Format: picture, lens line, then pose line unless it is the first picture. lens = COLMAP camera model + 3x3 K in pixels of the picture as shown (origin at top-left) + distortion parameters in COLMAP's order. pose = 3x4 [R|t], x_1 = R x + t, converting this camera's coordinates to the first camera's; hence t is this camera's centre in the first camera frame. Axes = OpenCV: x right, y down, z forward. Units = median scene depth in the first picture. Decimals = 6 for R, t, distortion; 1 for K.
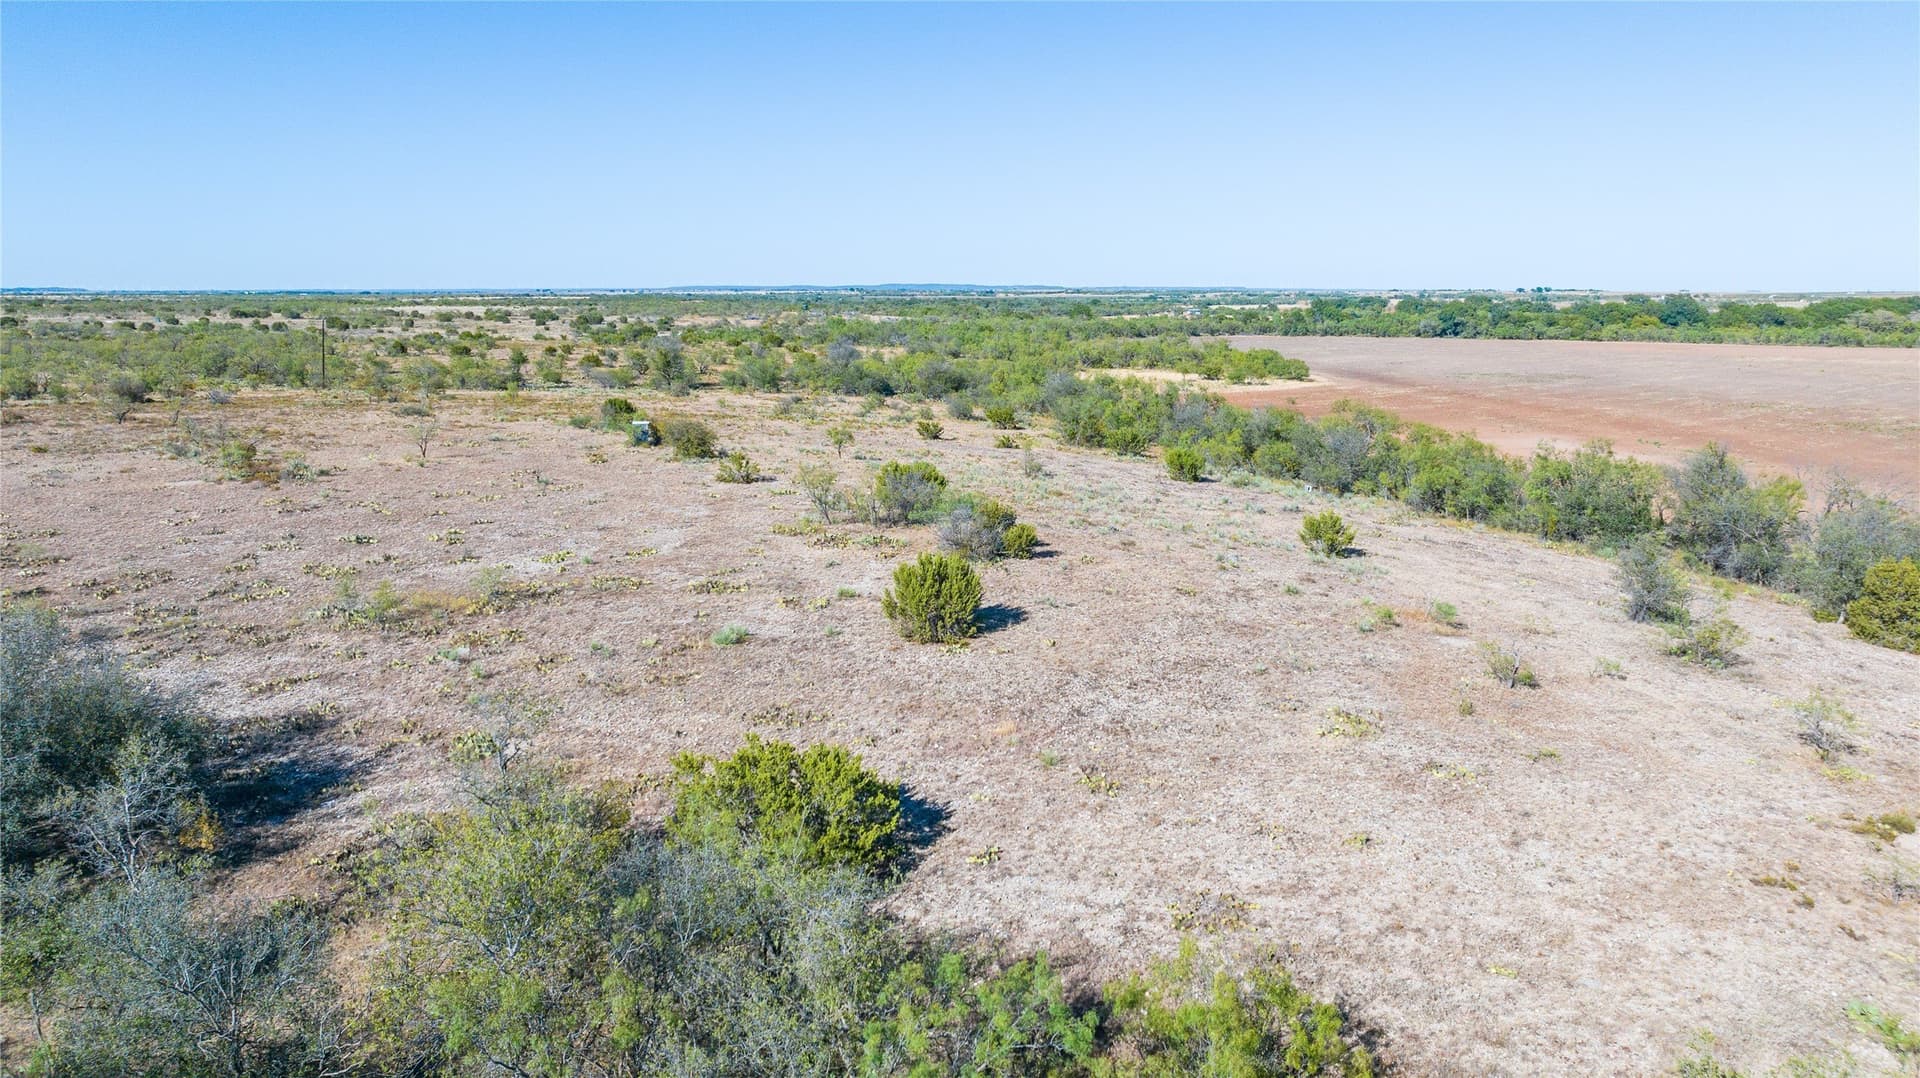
lens RADIAL K [[1383.0, 0, 960.0], [0, 1383.0, 539.0], [0, 0, 1]] dist [-0.015372, 0.002895]
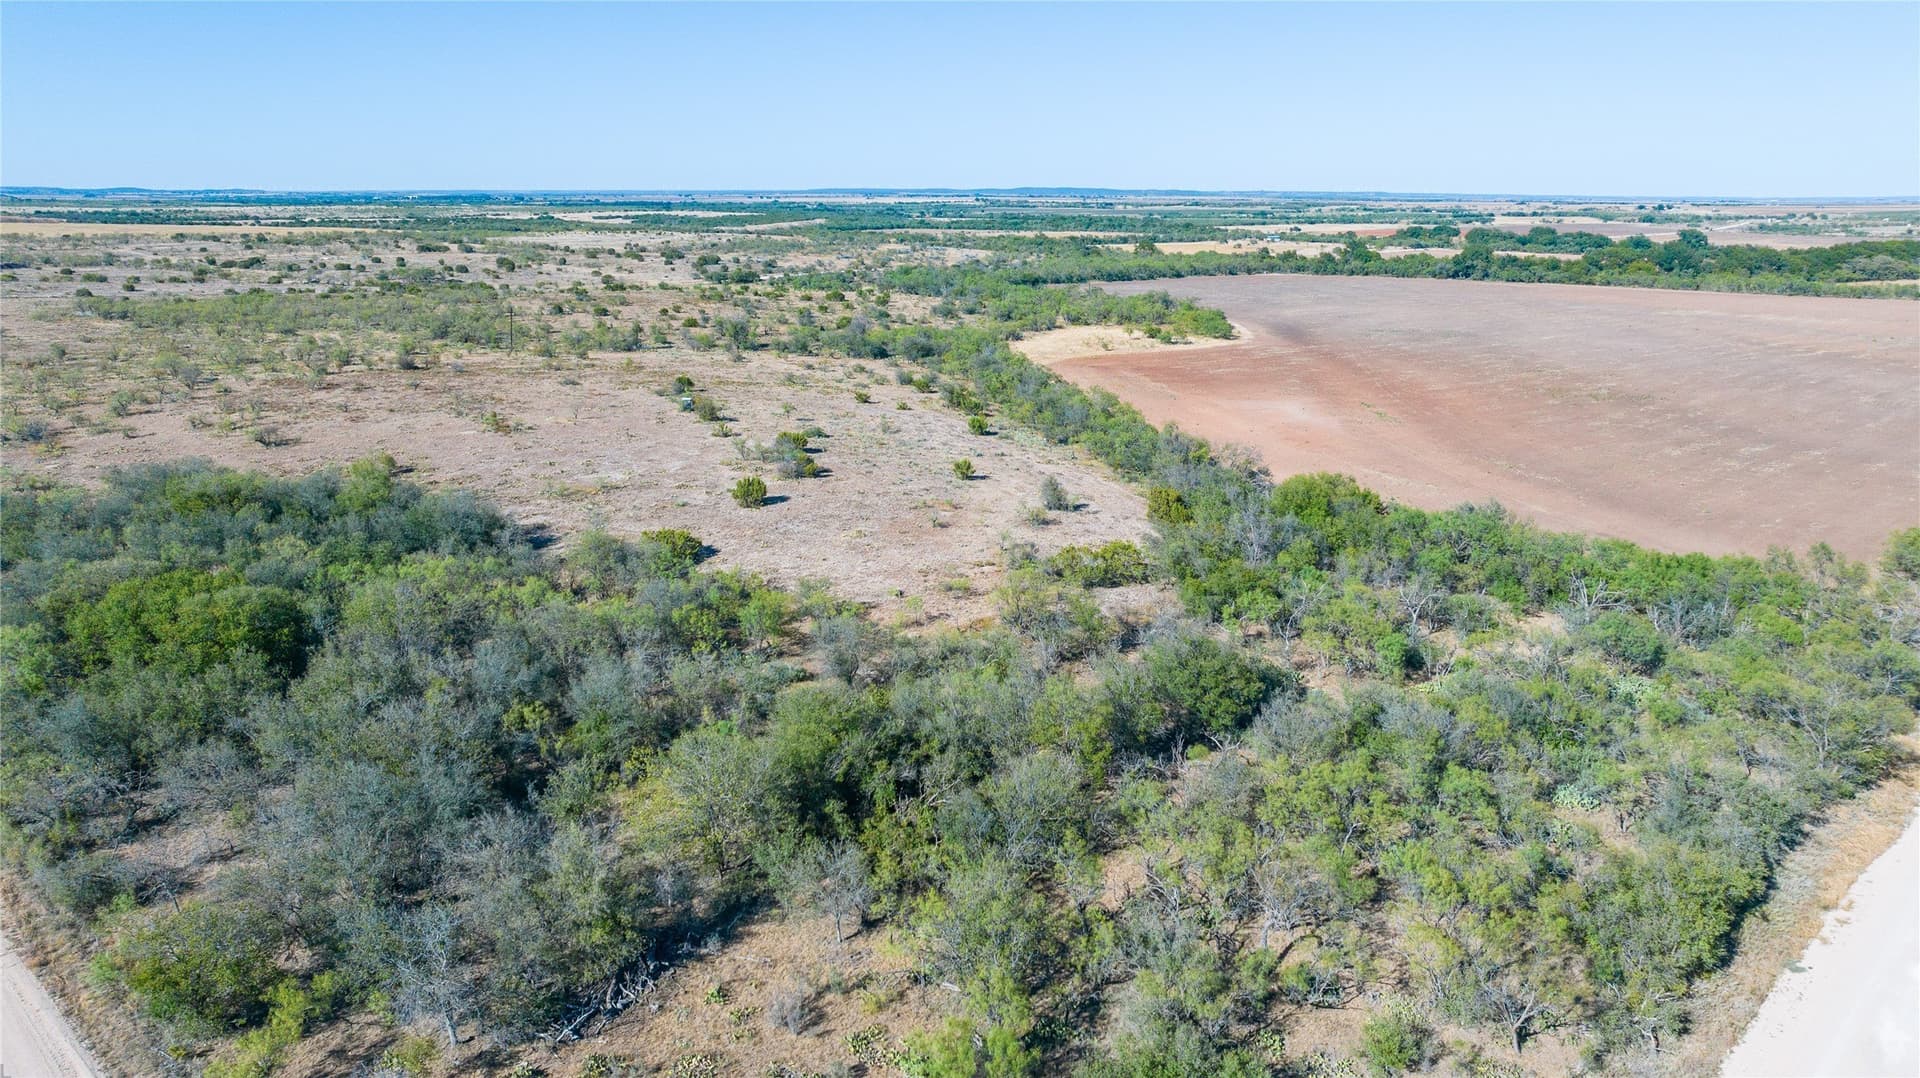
lens RADIAL K [[1383.0, 0, 960.0], [0, 1383.0, 539.0], [0, 0, 1]] dist [-0.015372, 0.002895]
pose [[0.994964, 0.027428, -0.096404, 0.100054], [-0.020613, 0.997264, 0.070997, -0.010394], [0.098088, -0.068653, 0.992807, -0.260446]]
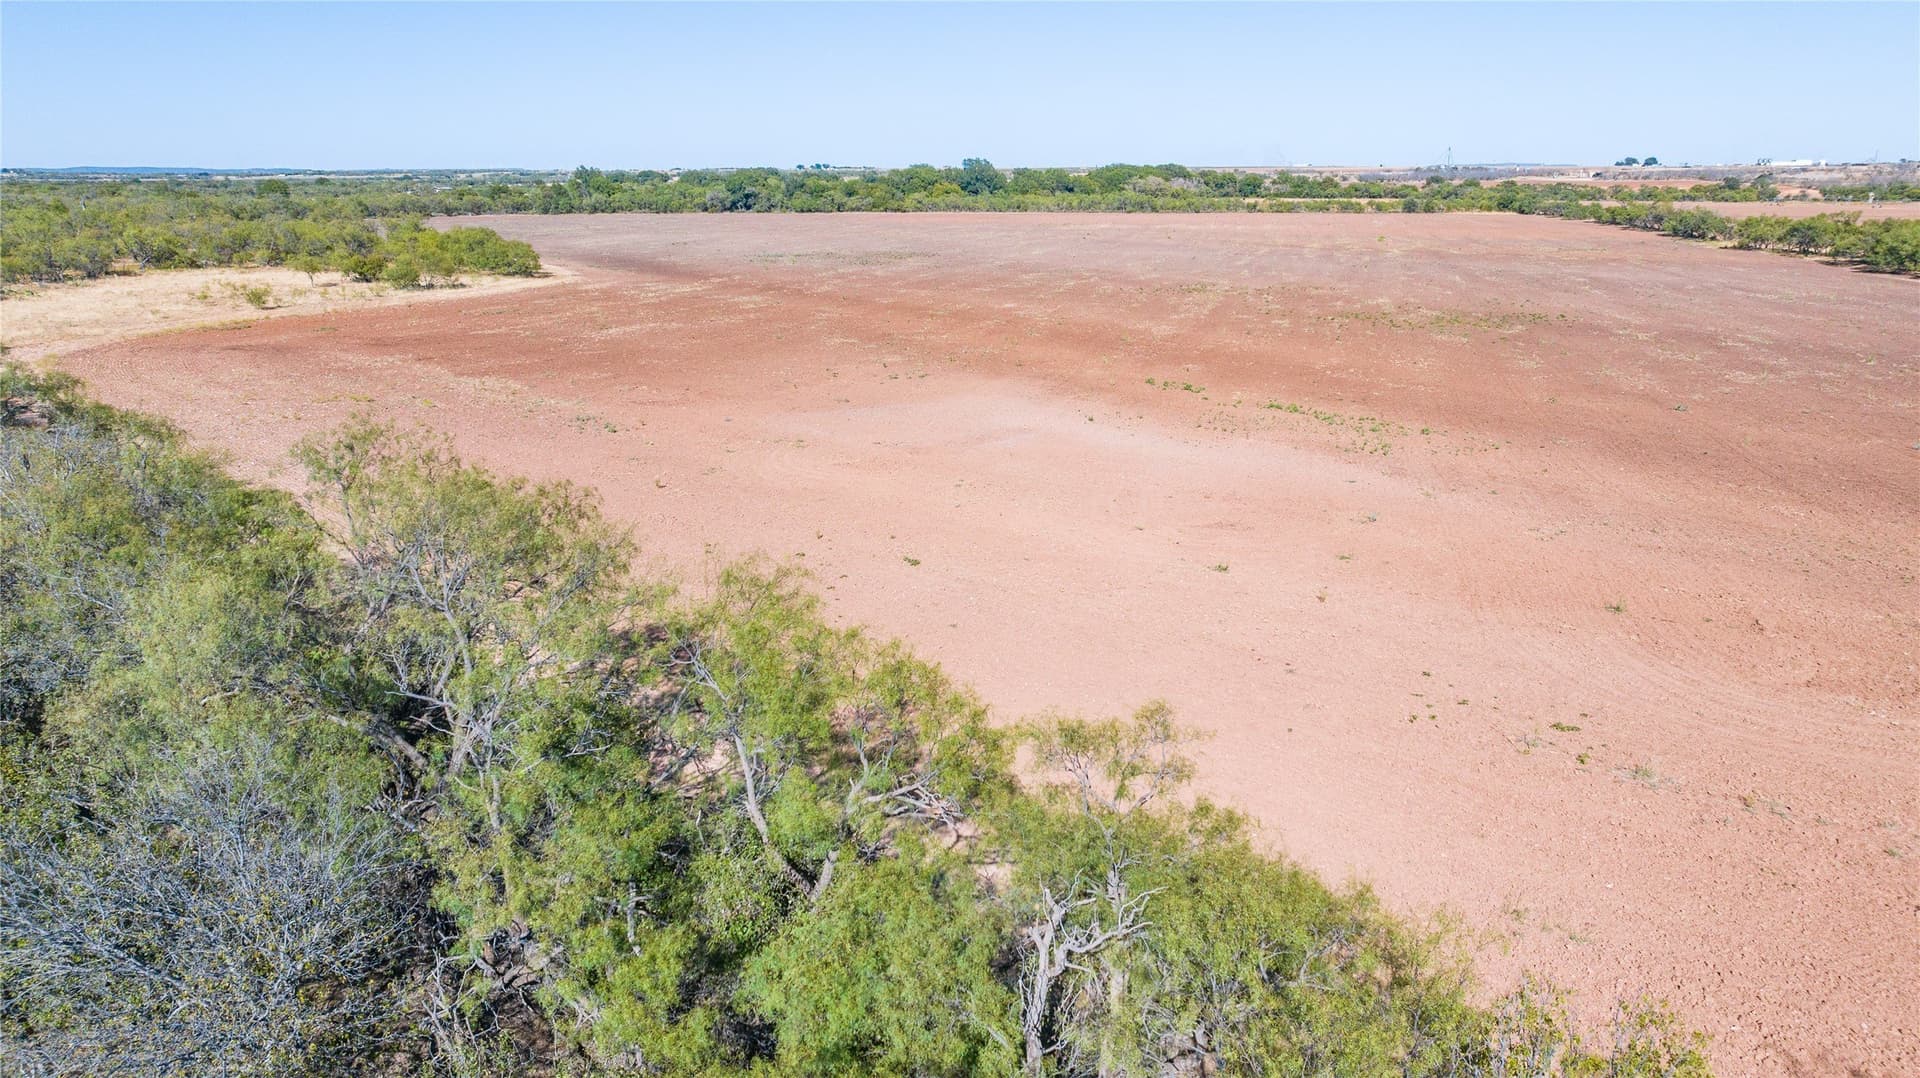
lens RADIAL K [[1383.0, 0, 960.0], [0, 1383.0, 539.0], [0, 0, 1]] dist [-0.015372, 0.002895]
pose [[0.879956, -0.126035, 0.458032, 0.093374], [0.088503, 0.990778, 0.102599, -0.034881], [-0.466739, -0.049745, 0.882995, 0.281187]]
